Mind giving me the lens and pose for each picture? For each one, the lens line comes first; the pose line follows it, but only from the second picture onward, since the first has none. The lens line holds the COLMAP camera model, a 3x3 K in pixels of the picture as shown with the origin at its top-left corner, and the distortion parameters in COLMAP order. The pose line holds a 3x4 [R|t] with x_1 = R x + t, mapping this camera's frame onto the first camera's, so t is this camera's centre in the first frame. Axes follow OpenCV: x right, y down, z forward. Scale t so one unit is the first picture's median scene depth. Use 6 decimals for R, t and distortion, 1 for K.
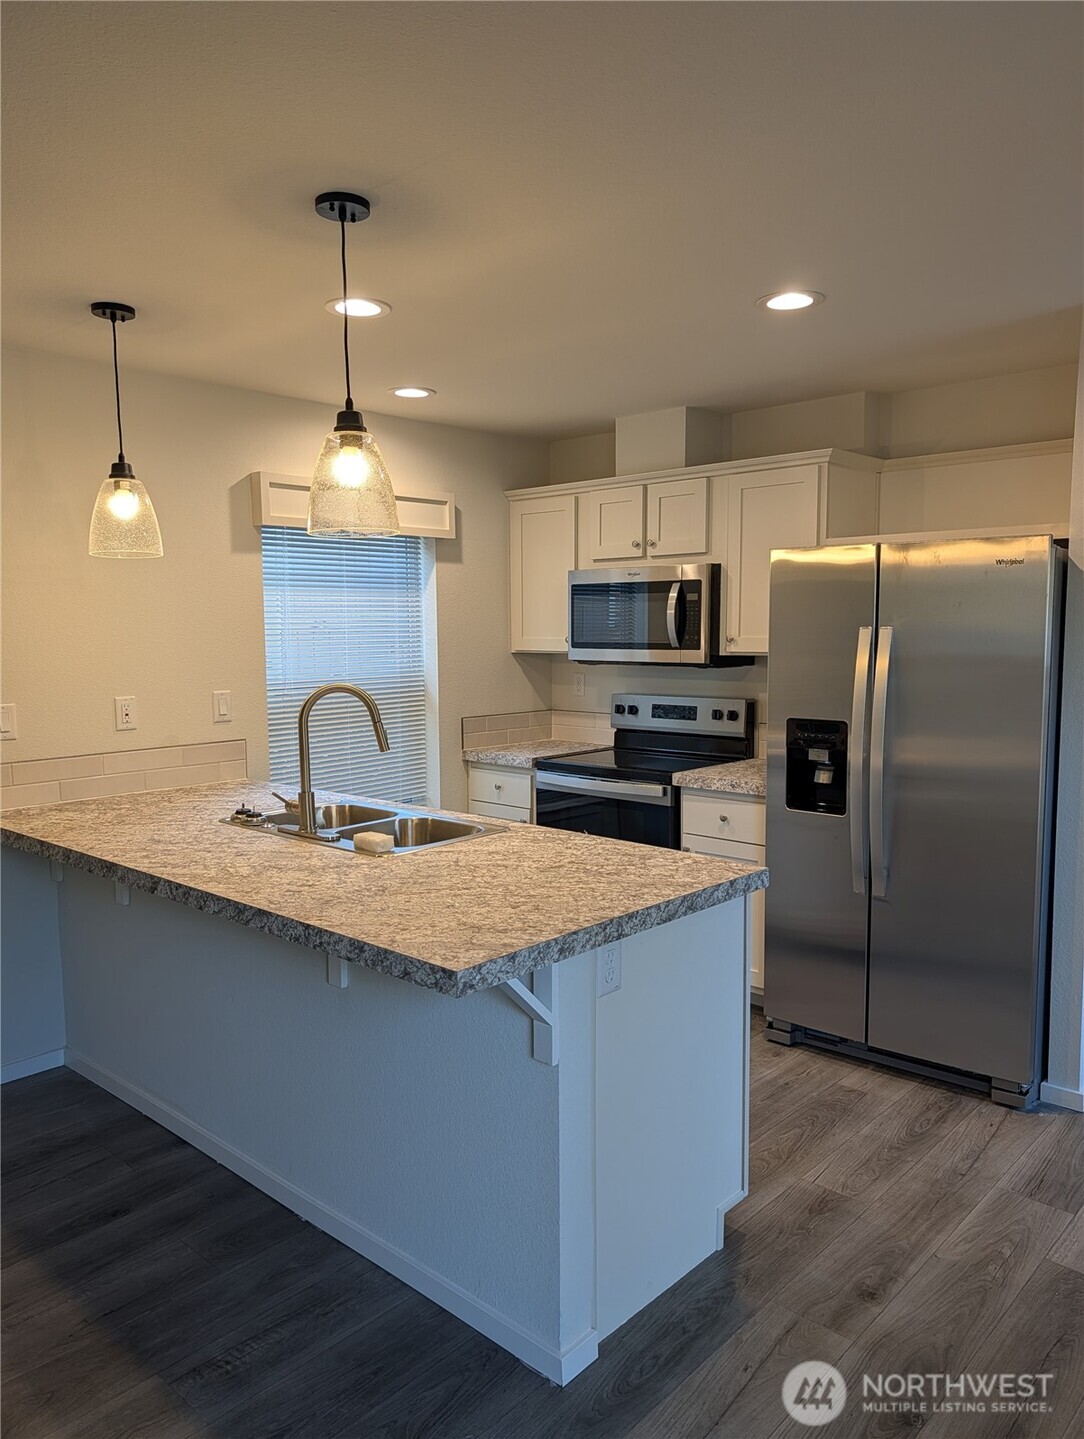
lens RADIAL K [[1034.6, 0, 542.0], [0, 1034.6, 719.5], [0, 0, 1]] dist [-0.002354, -0.010500]
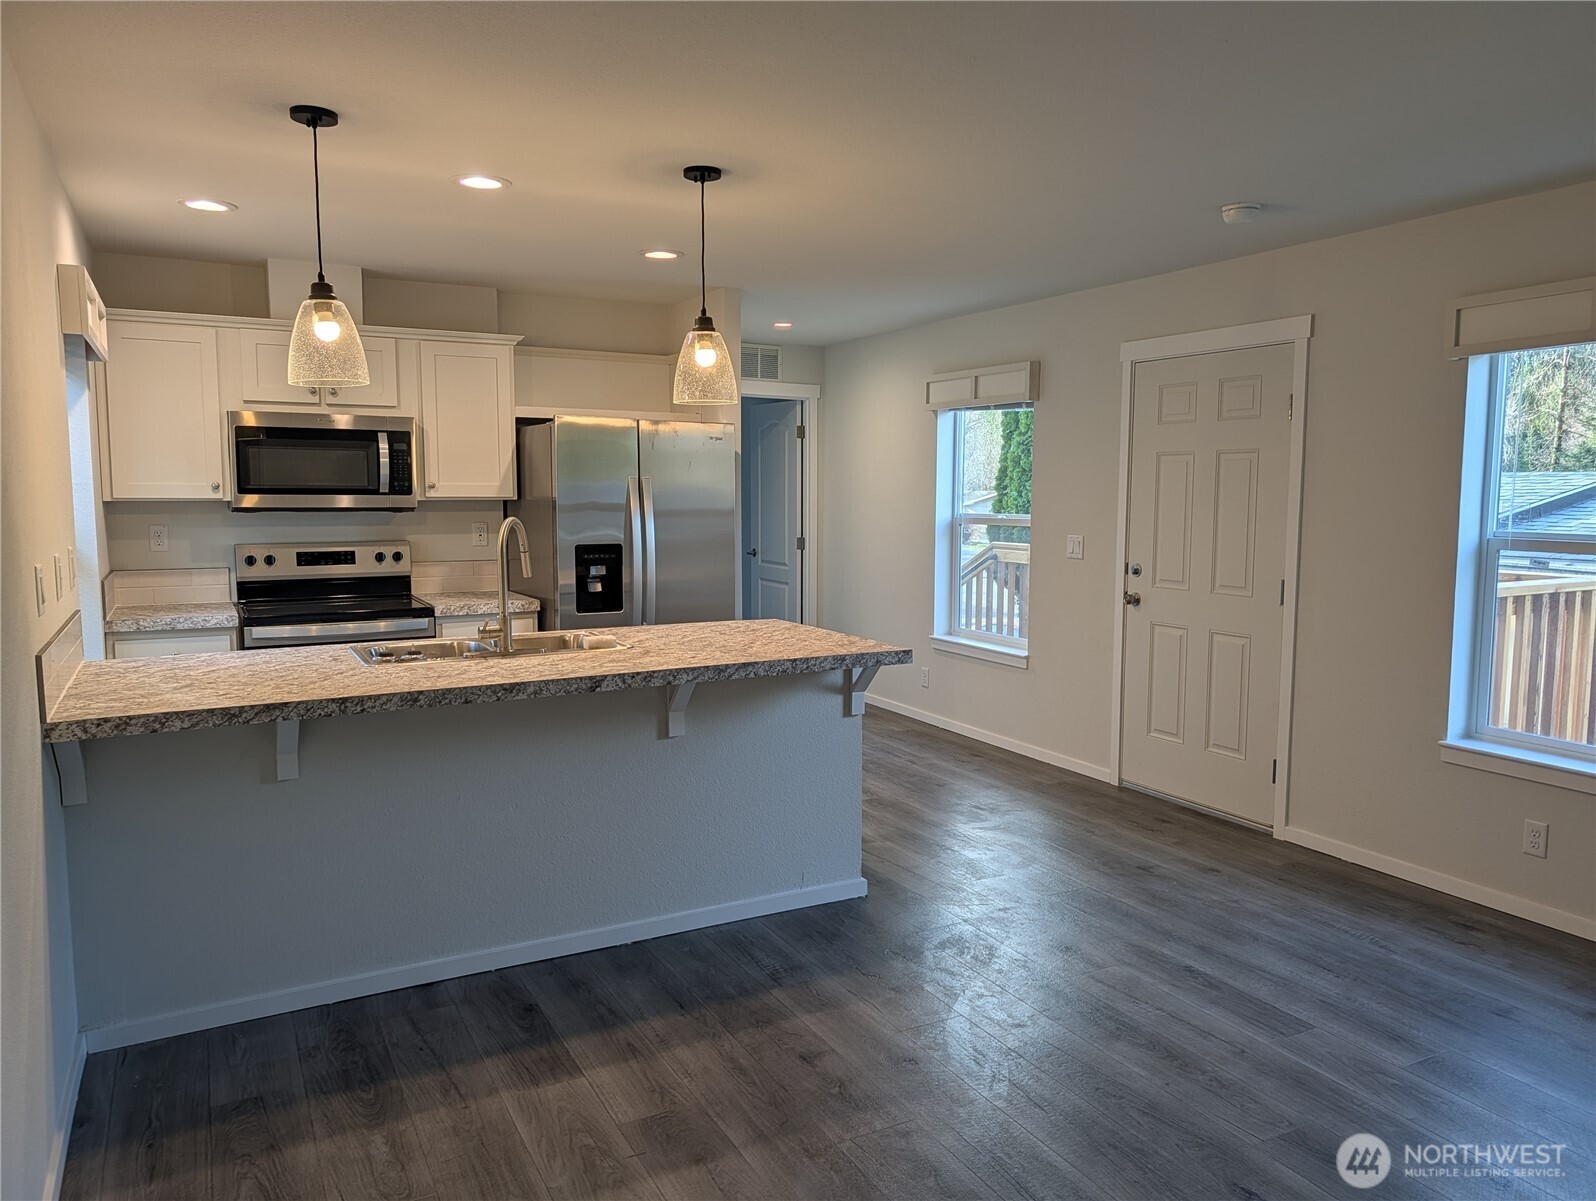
lens RADIAL K [[1183.9, 0, 839.9], [0, 1183.9, 600.4], [0, 0, 1]] dist [0.008588, -0.012210]
pose [[0.313697, -0.084918, 0.945718, -1.083750], [0.080248, 0.994801, 0.062707, 0.001809], [-0.946126, 0.056221, 0.318881, 0.205904]]
